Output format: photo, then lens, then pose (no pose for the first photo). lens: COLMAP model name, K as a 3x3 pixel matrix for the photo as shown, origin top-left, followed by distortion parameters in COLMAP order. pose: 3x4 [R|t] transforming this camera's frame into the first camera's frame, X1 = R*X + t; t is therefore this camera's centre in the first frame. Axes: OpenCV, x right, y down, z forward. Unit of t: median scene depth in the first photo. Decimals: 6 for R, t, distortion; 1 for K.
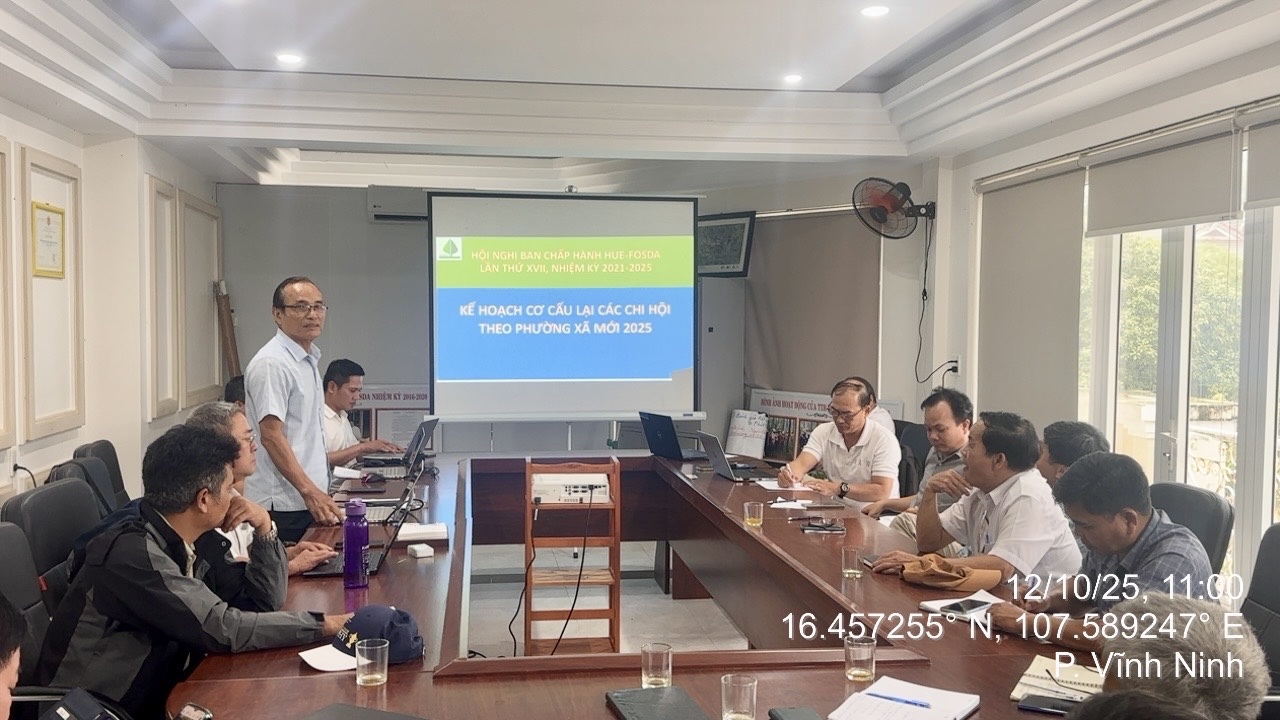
lens RADIAL K [[1202.5, 0, 638.5], [0, 1202.5, 365.7], [0, 0, 1]] dist [0.056692, 0.000000]
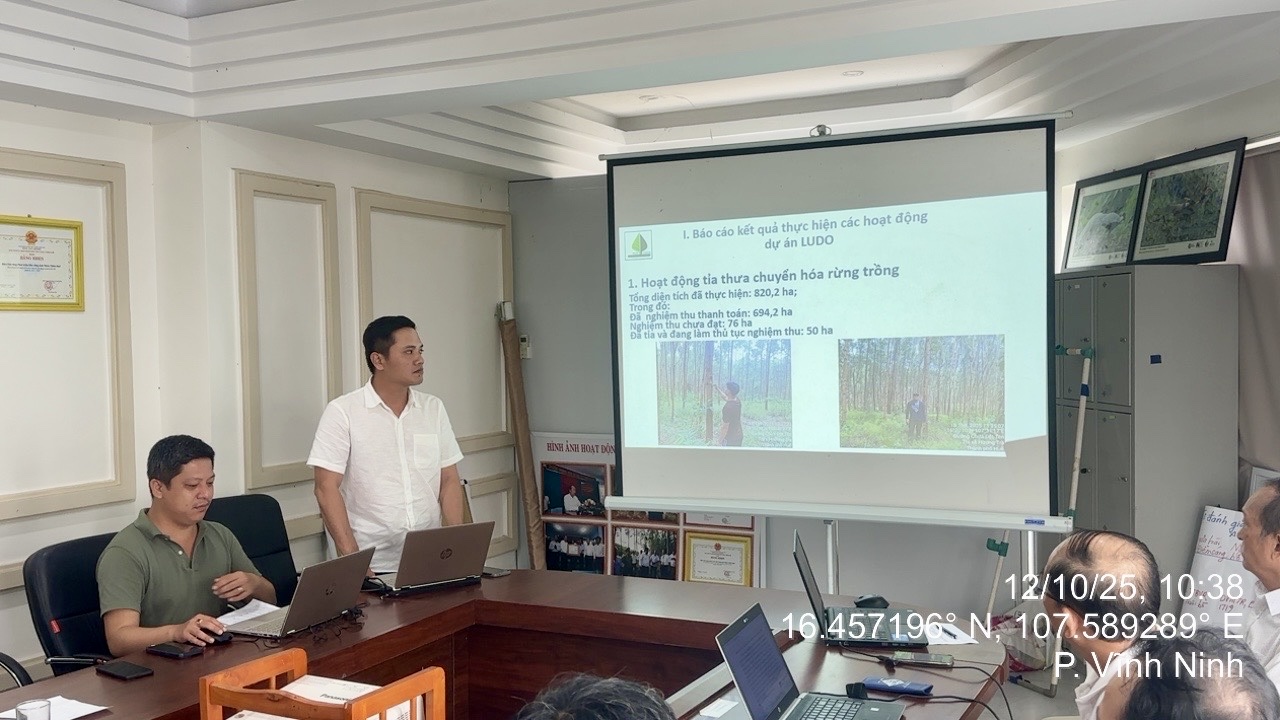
lens RADIAL K [[1202.5, 0, 640.1], [0, 1202.5, 358.9], [0, 0, 1]] dist [0.056692, 0.000000]
pose [[0.823939, -0.007012, -0.566635, 0.182829], [-0.001929, 0.999883, -0.015179, -0.021224], [0.566676, 0.013600, 0.823829, 0.402142]]
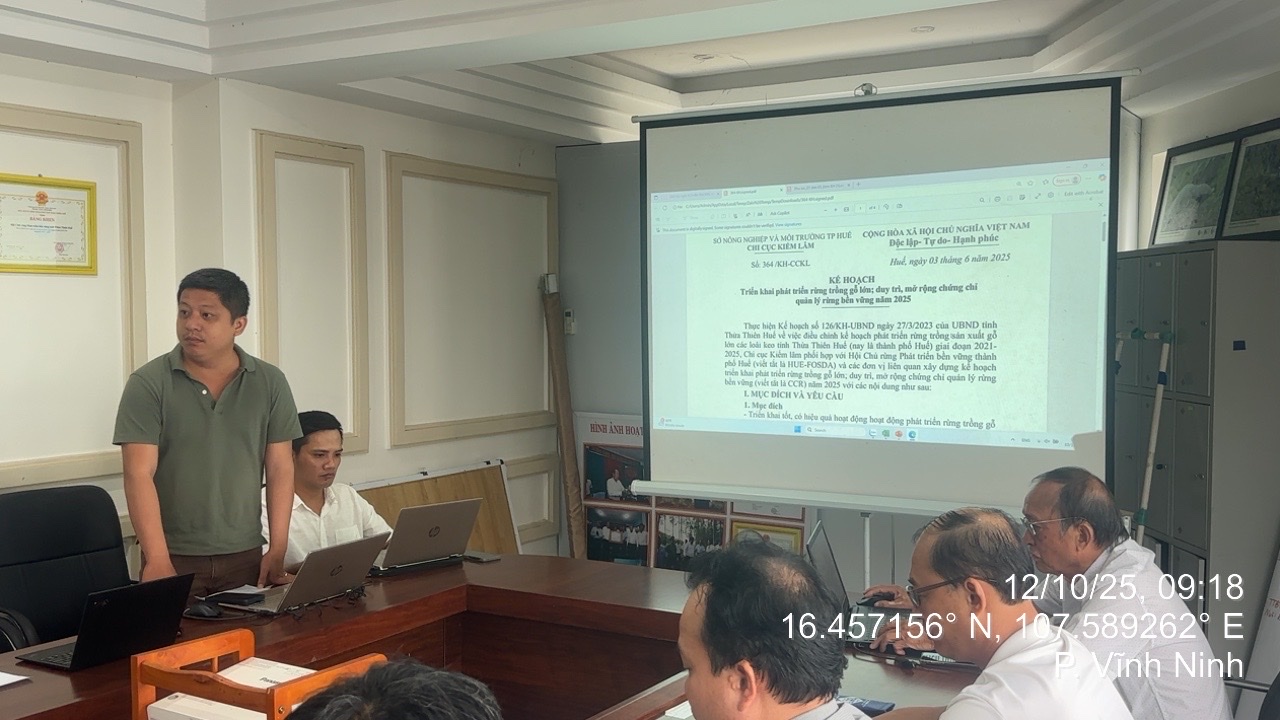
lens RADIAL K [[1265.6, 0, 643.2], [0, 1265.6, 357.0], [0, 0, 1]] dist [0.050407, 0.000000]
pose [[0.780394, 0.016137, -0.625080, 0.201088], [-0.021227, 0.999774, -0.000691, -0.019450], [0.624928, 0.013808, 0.780560, 0.426037]]
